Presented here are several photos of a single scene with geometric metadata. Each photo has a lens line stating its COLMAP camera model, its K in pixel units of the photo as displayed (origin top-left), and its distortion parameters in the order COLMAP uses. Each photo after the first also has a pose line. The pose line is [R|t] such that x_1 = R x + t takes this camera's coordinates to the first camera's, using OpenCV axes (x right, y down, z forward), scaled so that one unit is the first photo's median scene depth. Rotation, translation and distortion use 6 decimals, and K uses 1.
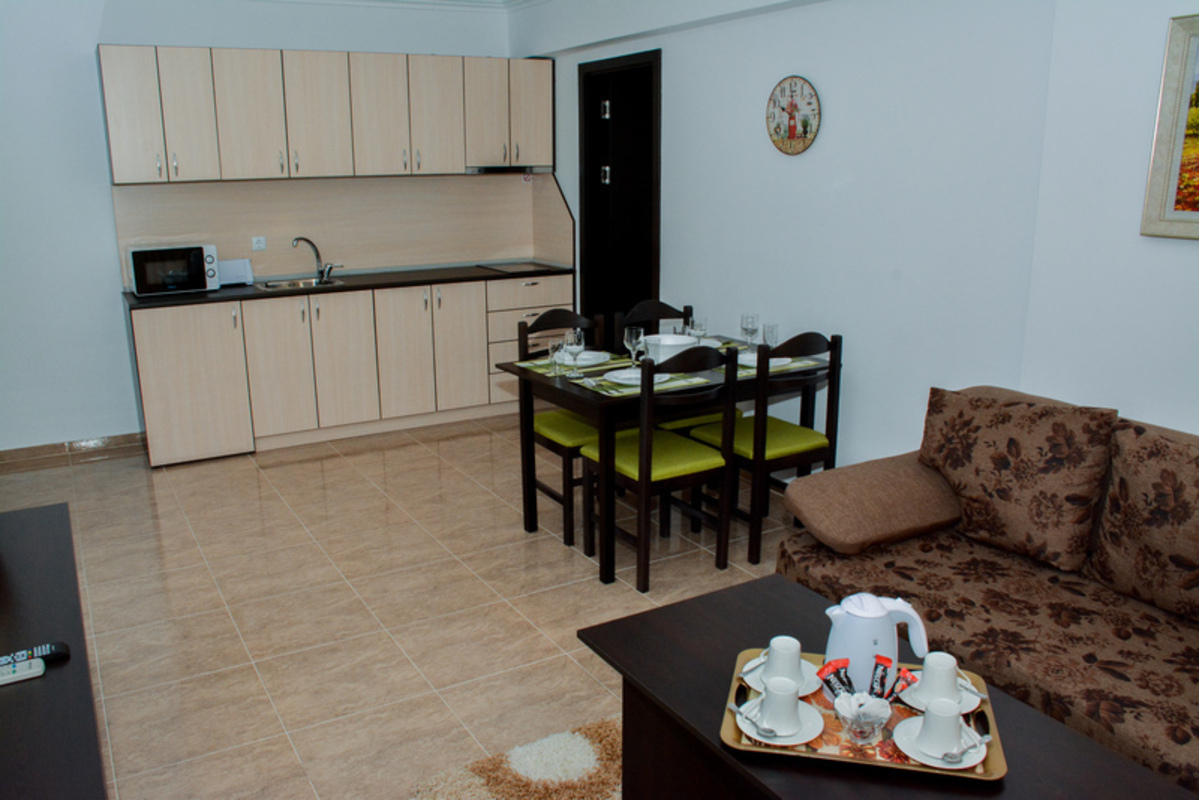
lens RADIAL K [[921.7, 0, 601.3], [0, 921.7, 403.5], [0, 0, 1]] dist [-0.139938, 0.075782]
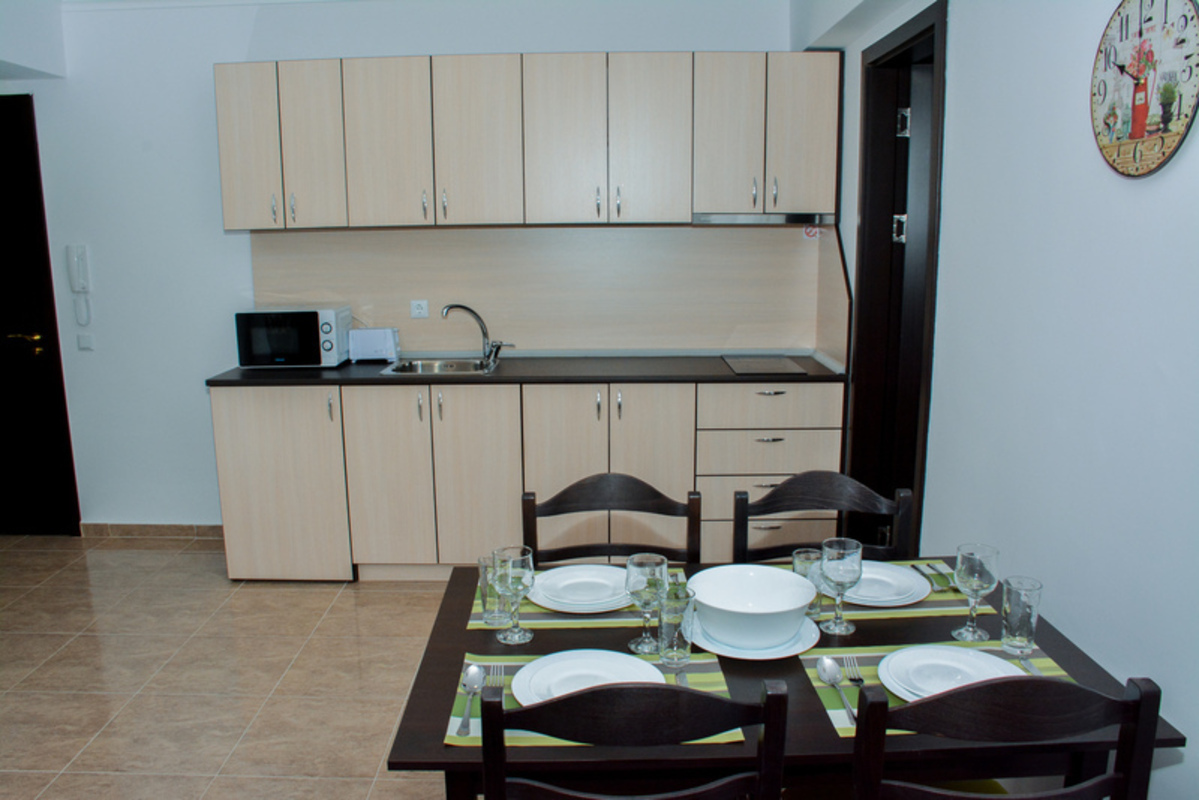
lens RADIAL K [[921.7, 0, 593.6], [0, 921.7, 403.6], [0, 0, 1]] dist [-0.139938, 0.075782]
pose [[0.852529, 0.099111, -0.513197, 0.174651], [-0.127842, 0.991575, -0.020876, -0.108666], [0.506804, 0.083406, 0.858017, 0.443321]]
